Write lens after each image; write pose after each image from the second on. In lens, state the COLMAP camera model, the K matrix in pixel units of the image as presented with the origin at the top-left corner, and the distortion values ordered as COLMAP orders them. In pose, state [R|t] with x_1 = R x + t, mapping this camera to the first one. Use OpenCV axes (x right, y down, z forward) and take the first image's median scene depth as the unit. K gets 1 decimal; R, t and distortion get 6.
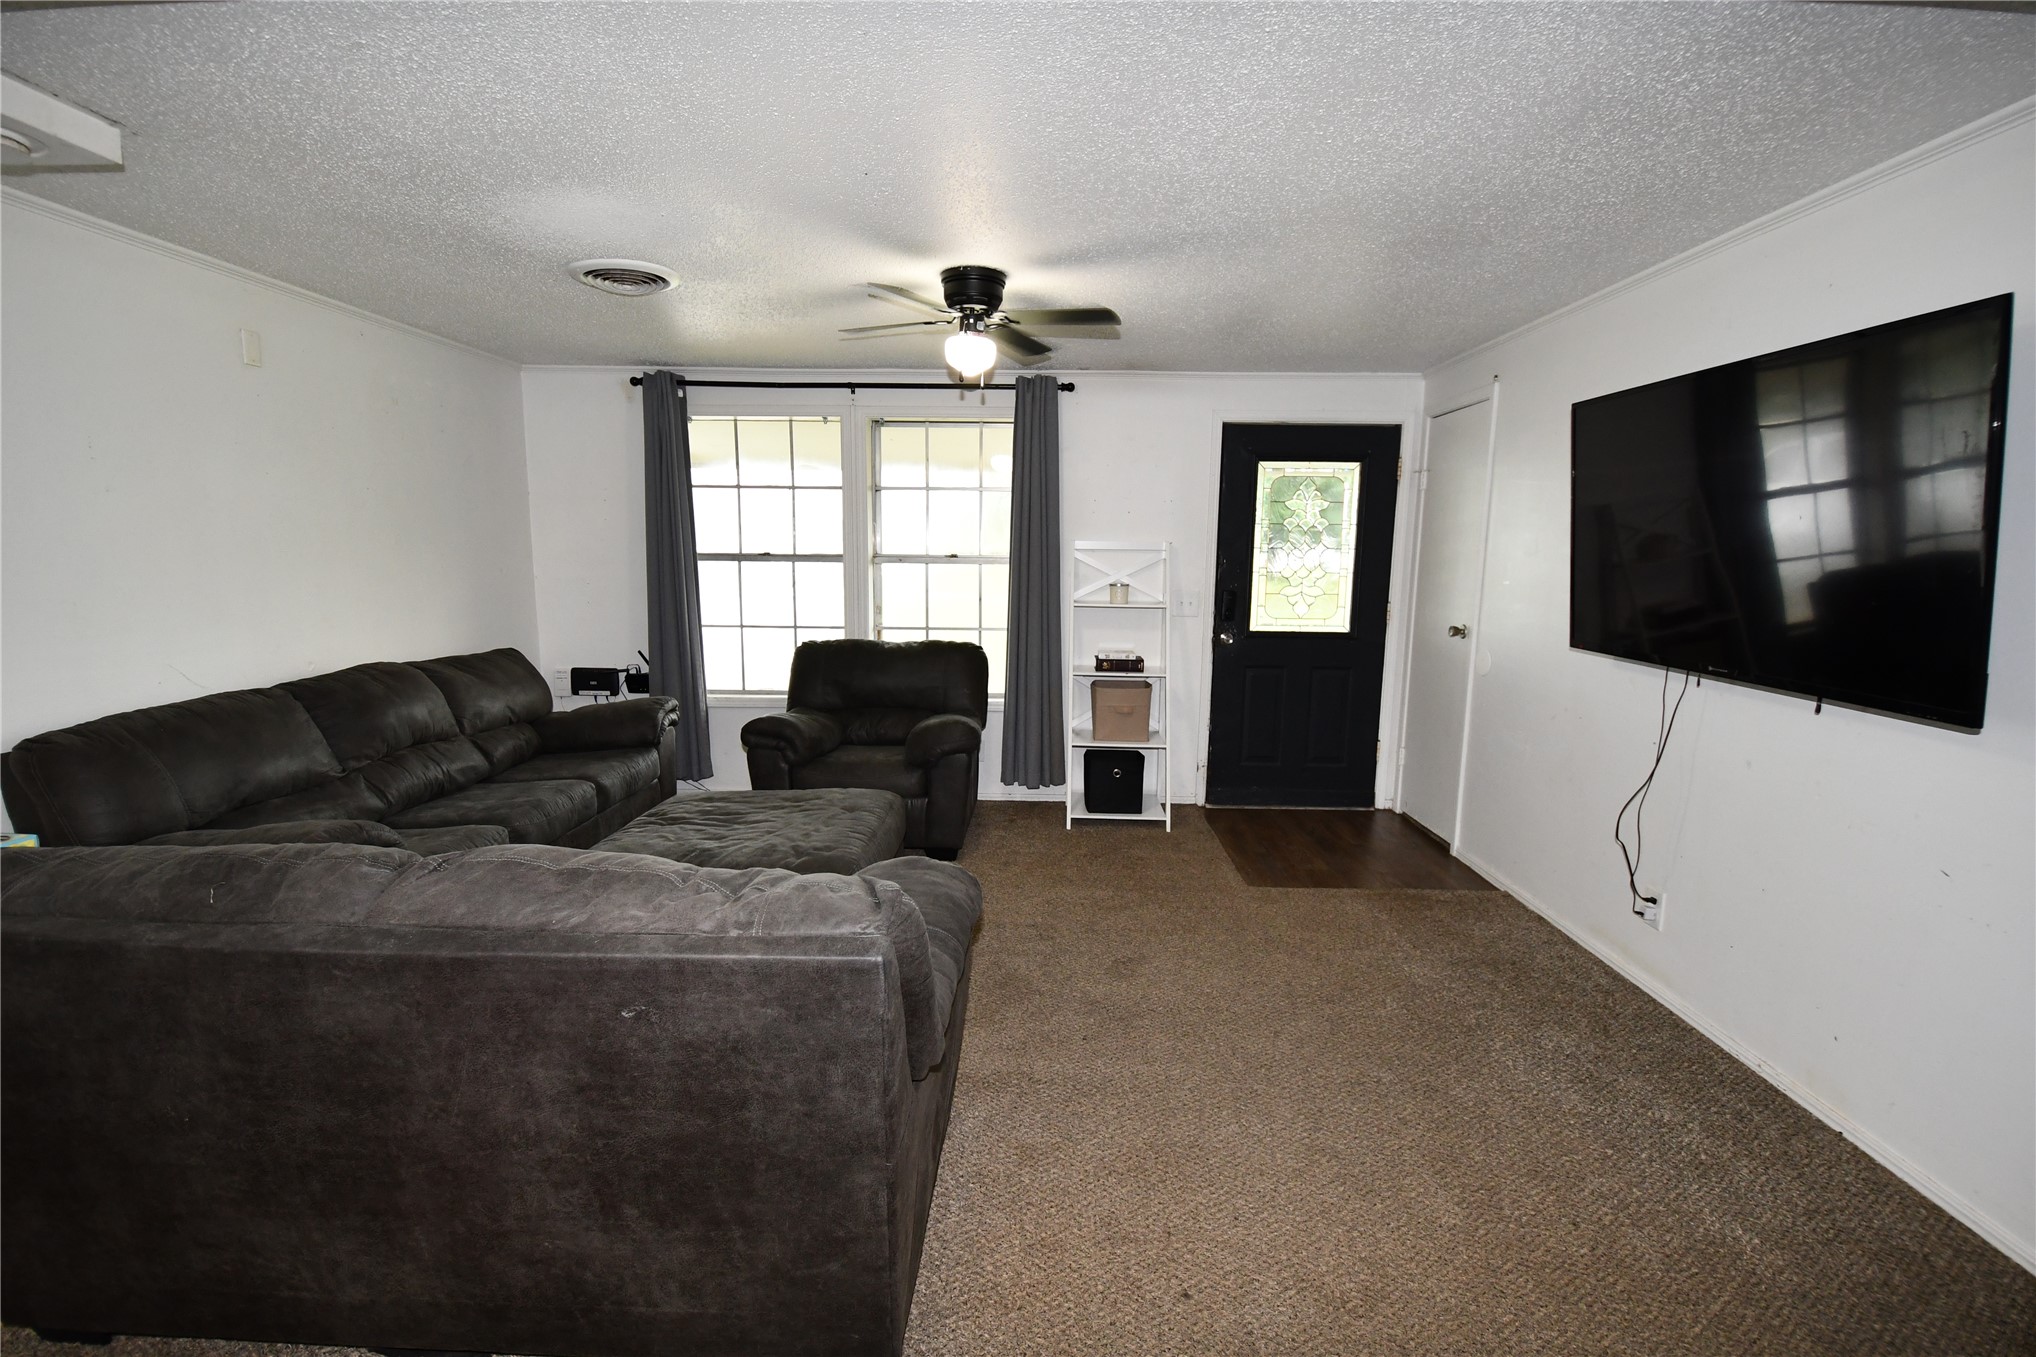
lens RADIAL K [[899.4, 0, 1016.6], [0, 899.4, 681.4], [0, 0, 1]] dist [-0.012883, -0.005142]
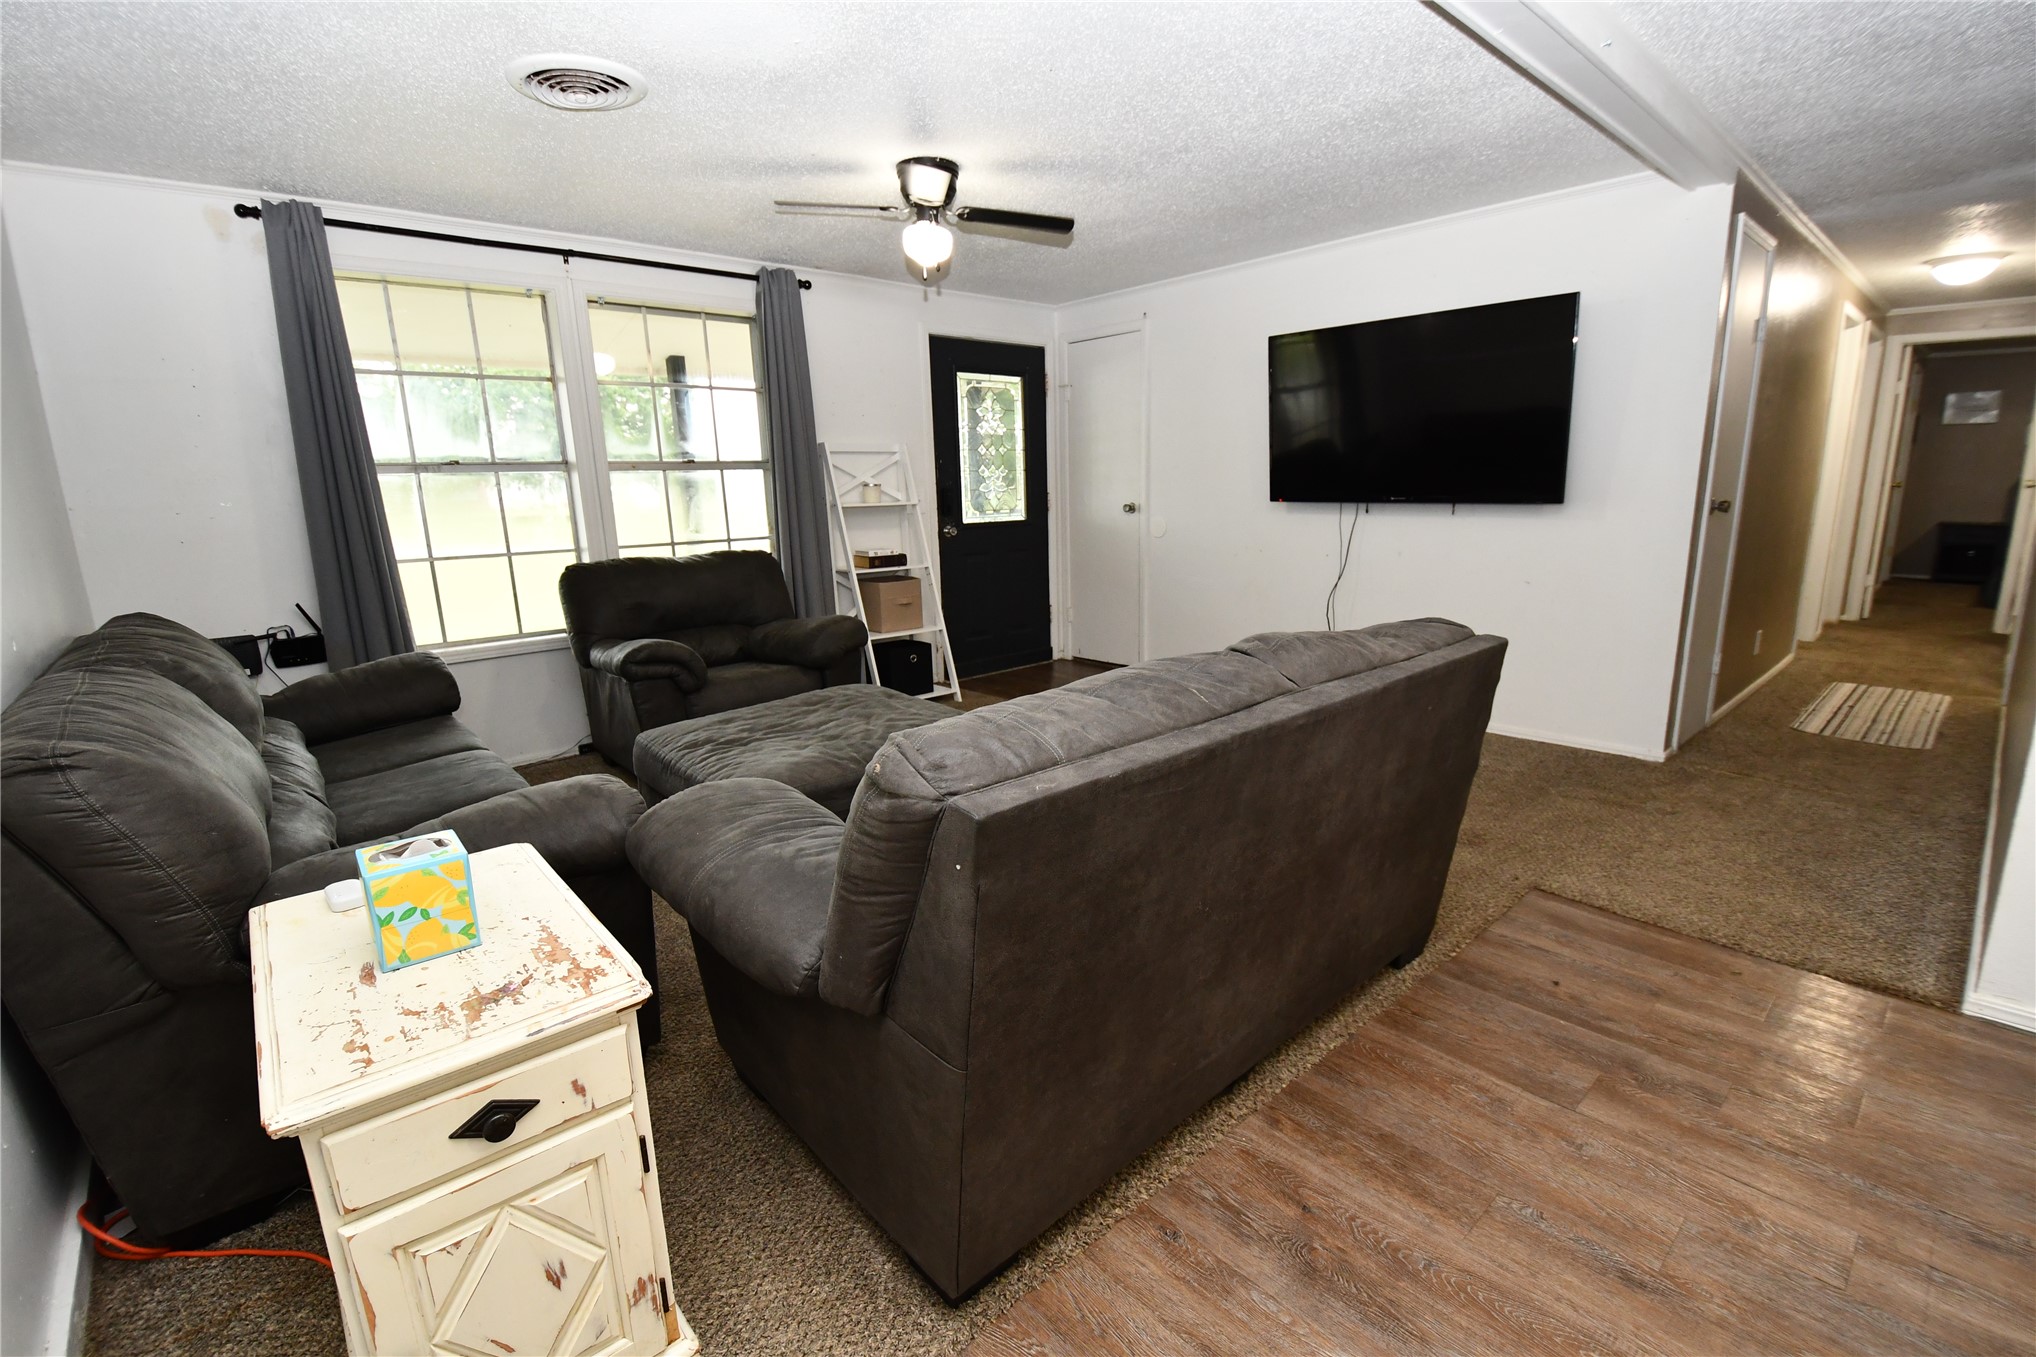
lens RADIAL K [[899.4, 0, 1016.5], [0, 899.4, 685.9], [0, 0, 1]] dist [-0.012883, -0.005142]
pose [[0.743774, -0.175943, 0.644860, -0.481397], [0.130191, 0.984392, 0.118420, 0.020625], [-0.655630, -0.004122, 0.755071, 0.097831]]
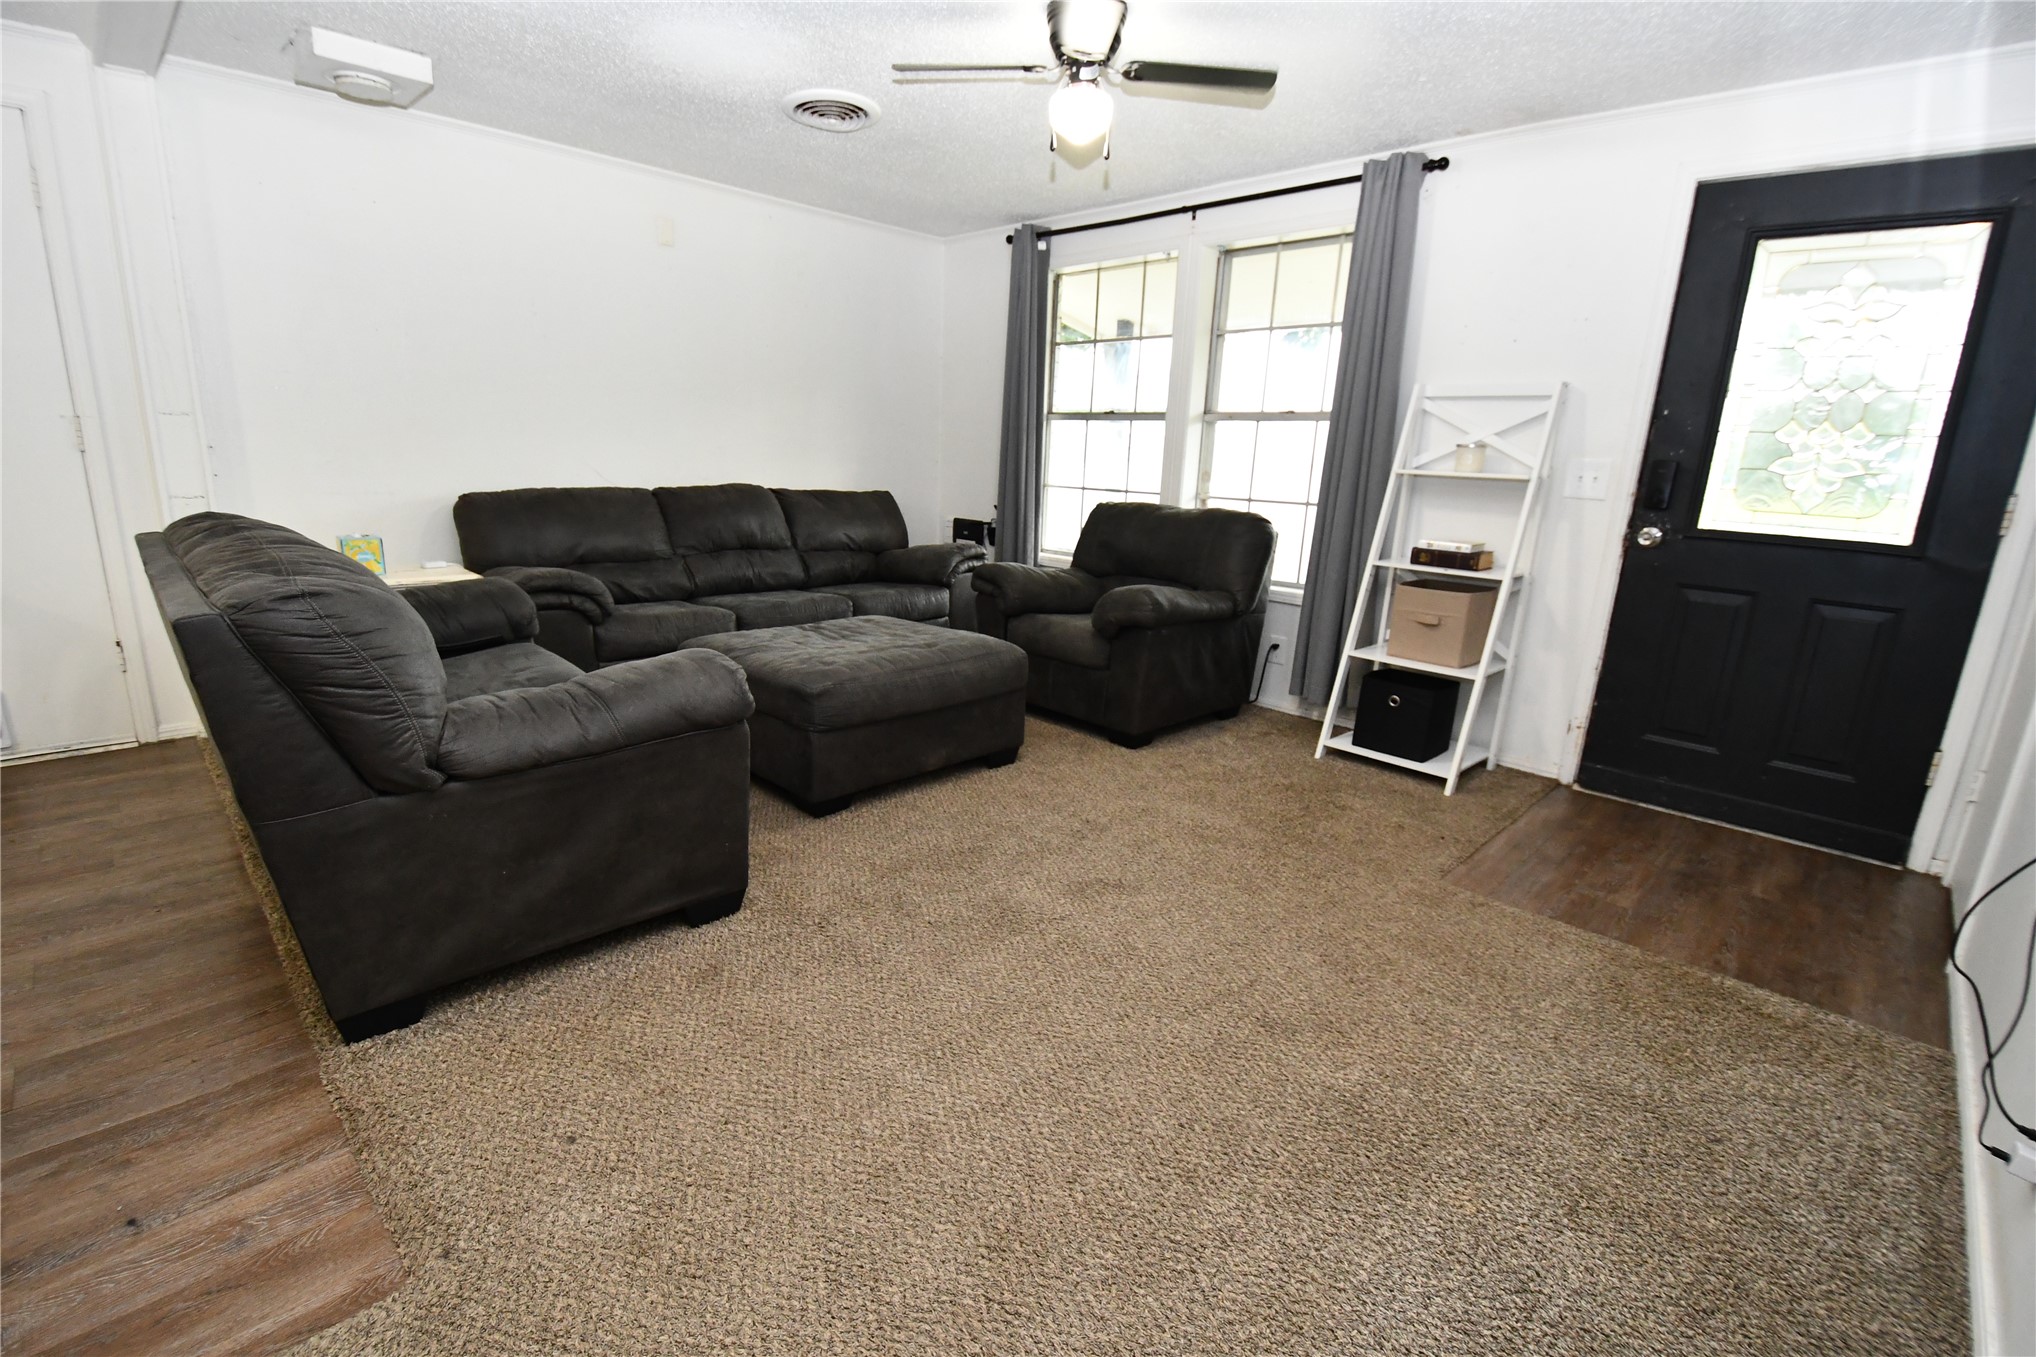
lens RADIAL K [[899.4, 0, 1019.8], [0, 899.4, 682.7], [0, 0, 1]] dist [-0.012883, -0.005142]
pose [[0.725617, 0.185545, -0.662611, 0.361303], [-0.129694, 0.982578, 0.133115, 0.028281], [0.675766, -0.010654, 0.737039, 0.238390]]
